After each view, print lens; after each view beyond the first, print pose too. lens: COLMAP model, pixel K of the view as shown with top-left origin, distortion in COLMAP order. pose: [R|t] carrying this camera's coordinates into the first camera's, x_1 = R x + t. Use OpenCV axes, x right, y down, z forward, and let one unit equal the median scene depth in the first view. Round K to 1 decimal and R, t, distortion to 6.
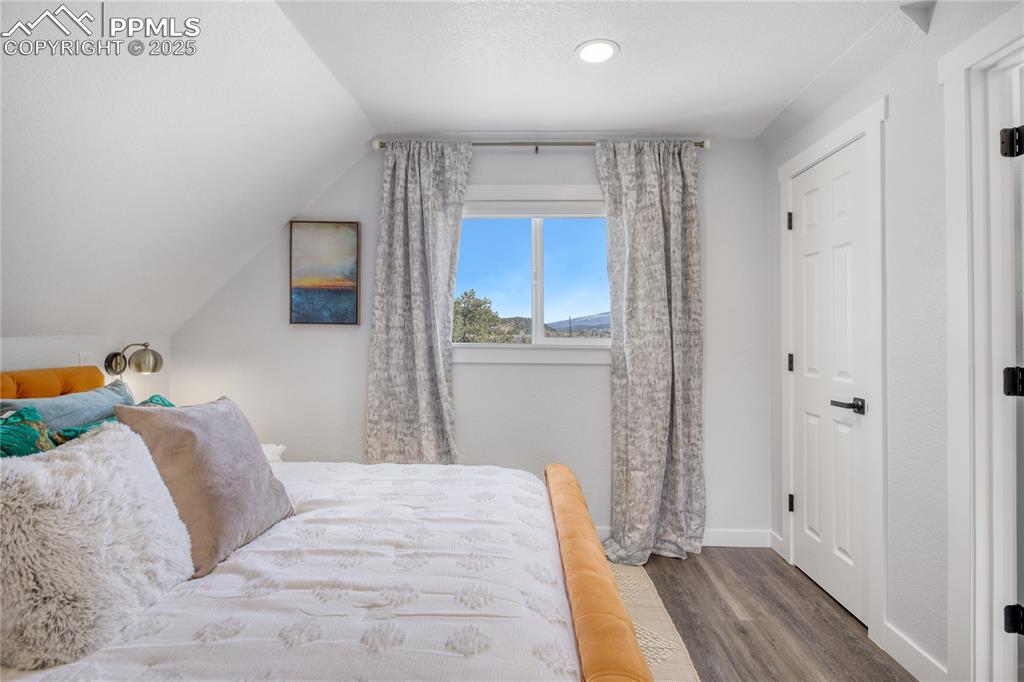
lens RADIAL K [[503.9, 0, 510.4], [0, 503.9, 343.7], [0, 0, 1]] dist [-0.028276, -0.000336]
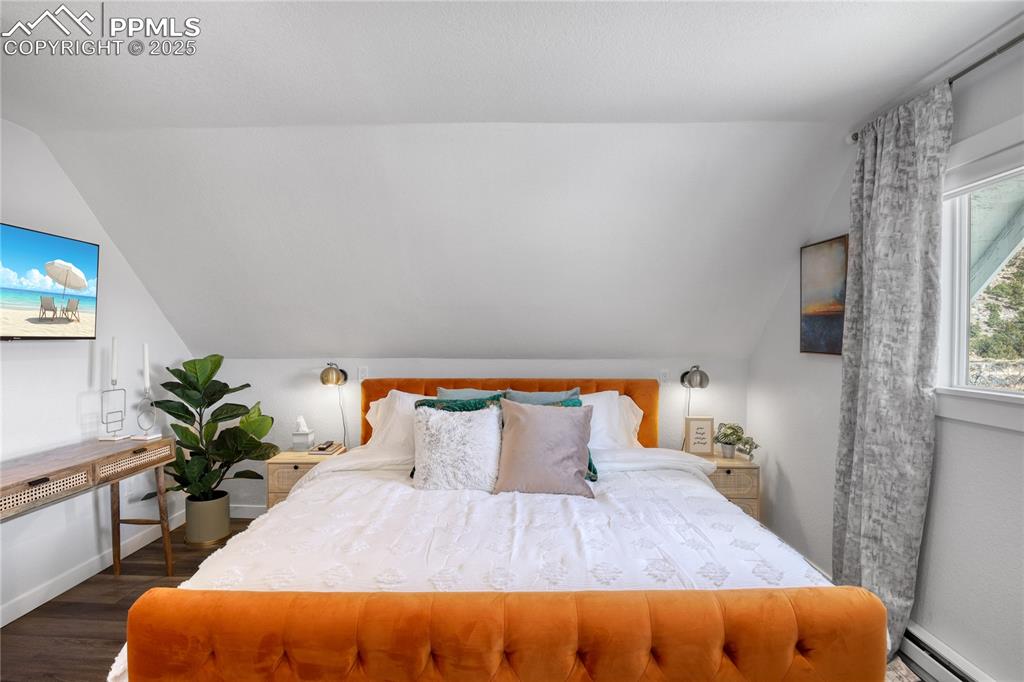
lens RADIAL K [[503.9, 0, 510.4], [0, 503.9, 343.7], [0, 0, 1]] dist [-0.028276, -0.000336]
pose [[0.029095, 0.001230, -0.999576, 0.522336], [-0.032622, 0.999468, 0.000280, -0.039214], [0.999044, 0.032600, 0.029119, 0.410889]]
